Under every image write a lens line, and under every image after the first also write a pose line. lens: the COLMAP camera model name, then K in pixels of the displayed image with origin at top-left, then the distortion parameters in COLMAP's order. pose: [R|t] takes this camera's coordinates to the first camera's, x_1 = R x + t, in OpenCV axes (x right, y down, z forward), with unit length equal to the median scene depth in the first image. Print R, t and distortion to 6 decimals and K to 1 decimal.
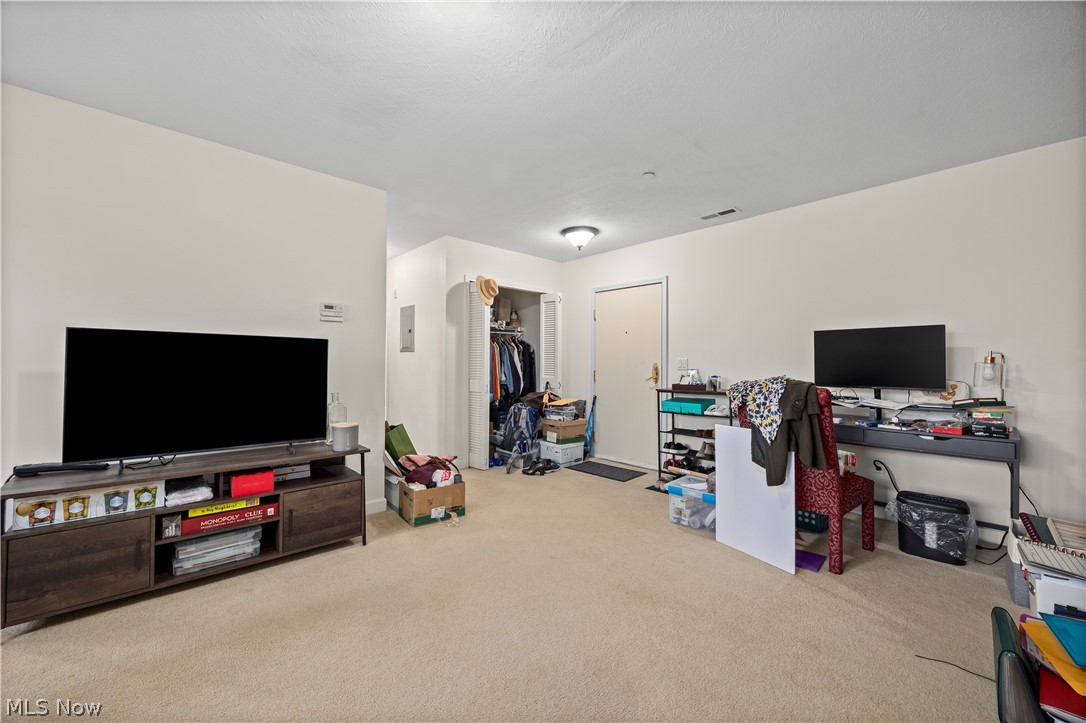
lens RADIAL K [[418.2, 0, 545.1], [0, 418.2, 360.1], [0, 0, 1]] dist [-0.000397, 0.000100]
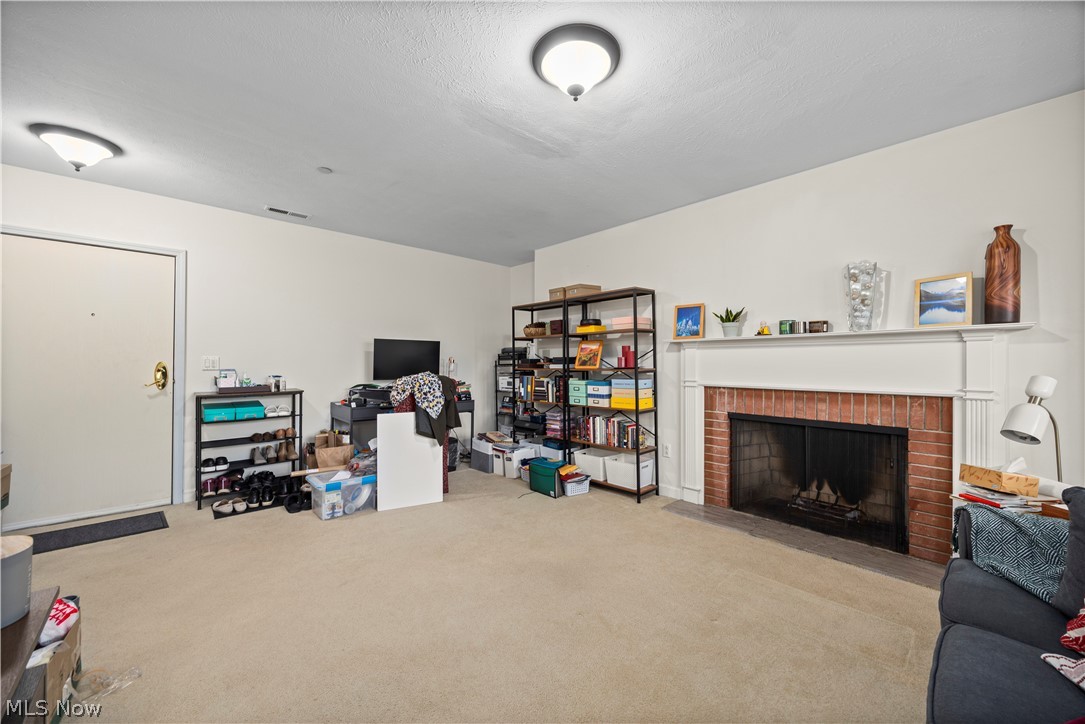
lens RADIAL K [[417.8, 0, 544.6], [0, 417.8, 360.6], [0, 0, 1]] dist [-0.000397, 0.000100]
pose [[0.000944, 0.004348, 0.999990, -0.825632], [-0.012935, 0.999907, -0.004335, -0.001495], [-0.999916, -0.012931, 0.001000, 0.551475]]
